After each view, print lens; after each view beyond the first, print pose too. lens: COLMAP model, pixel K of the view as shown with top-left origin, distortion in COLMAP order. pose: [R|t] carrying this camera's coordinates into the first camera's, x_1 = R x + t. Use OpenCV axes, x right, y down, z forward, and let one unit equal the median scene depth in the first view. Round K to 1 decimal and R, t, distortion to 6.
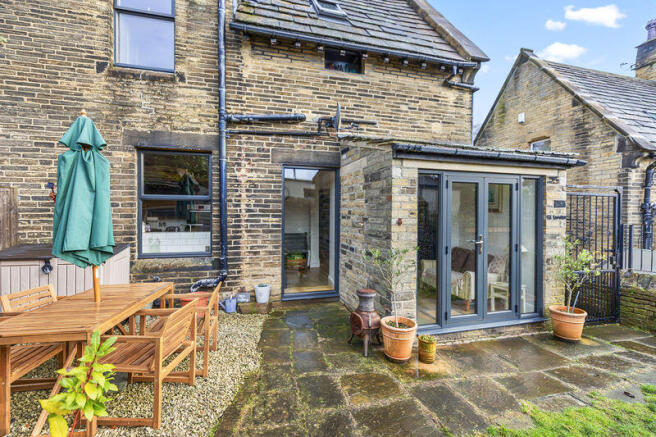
lens RADIAL K [[294.9, 0, 329.1], [0, 294.9, 215.8], [0, 0, 1]] dist [0.005335, 0.001375]
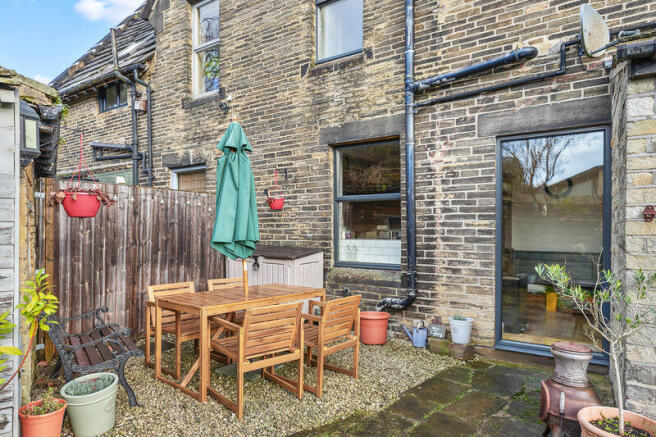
lens RADIAL K [[416.7, 0, 334.4], [0, 416.7, 234.5], [0, 0, 1]] dist [0.015960, 0.001530]
pose [[0.650122, 0.003928, -0.759820, 0.333378], [-0.005909, 0.999983, 0.000114, 0.044979], [0.759807, 0.004415, 0.650134, 0.153767]]
